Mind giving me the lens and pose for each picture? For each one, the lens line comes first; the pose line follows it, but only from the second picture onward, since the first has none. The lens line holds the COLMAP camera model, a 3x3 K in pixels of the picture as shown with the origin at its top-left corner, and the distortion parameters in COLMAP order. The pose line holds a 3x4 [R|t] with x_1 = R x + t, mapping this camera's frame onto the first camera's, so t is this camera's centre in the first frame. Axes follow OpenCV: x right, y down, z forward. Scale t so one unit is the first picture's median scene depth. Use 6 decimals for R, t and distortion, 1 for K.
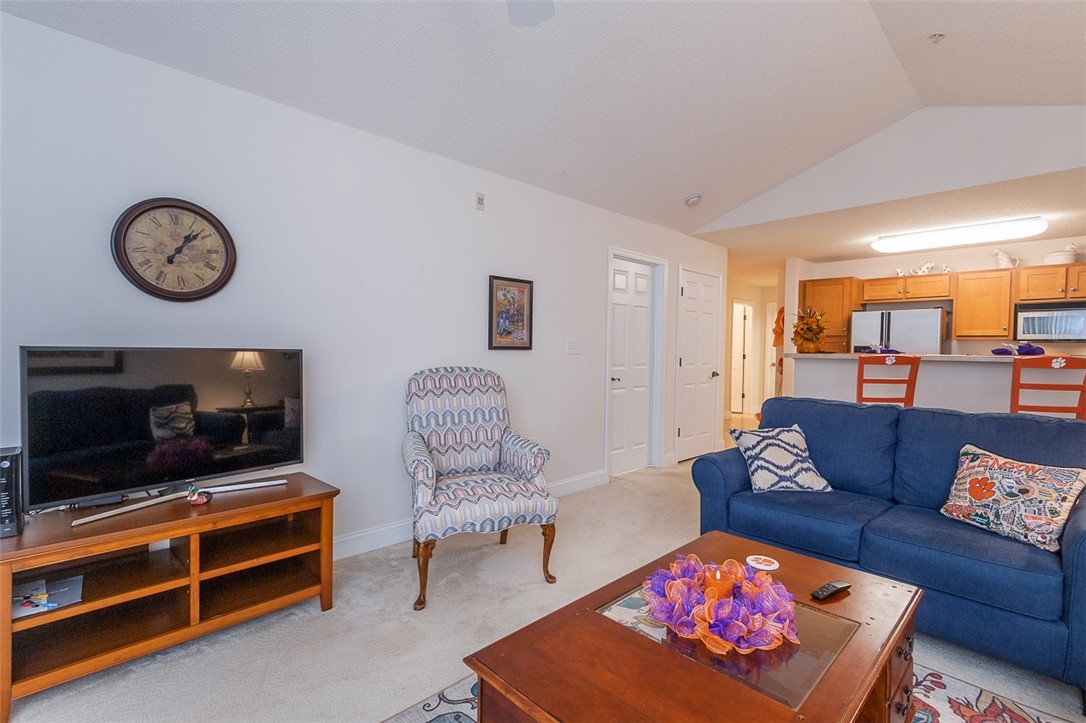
lens RADIAL K [[498.0, 0, 539.9], [0, 498.0, 361.4], [0, 0, 1]] dist [0.000925, -0.000664]
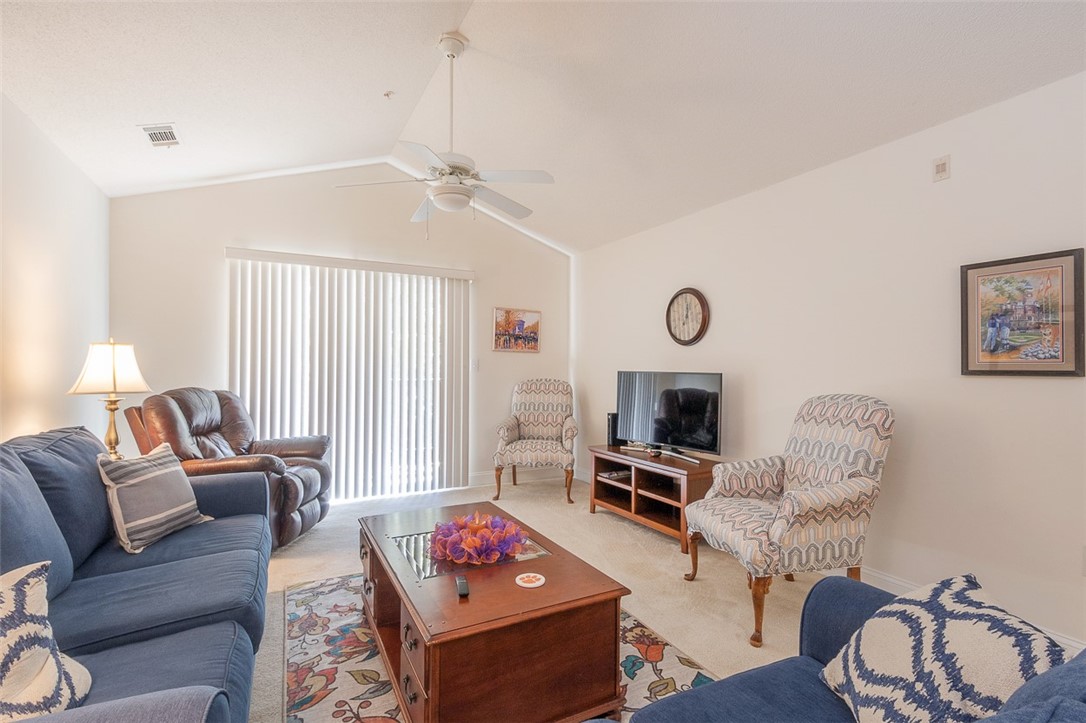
lens RADIAL K [[498.0, 0, 539.9], [0, 498.0, 361.4], [0, 0, 1]] dist [0.000925, -0.000664]
pose [[-0.272594, -0.026340, -0.961768, 0.992112], [-0.036332, 0.999194, -0.017068, -0.014272], [0.961443, 0.030290, -0.273332, 0.896060]]
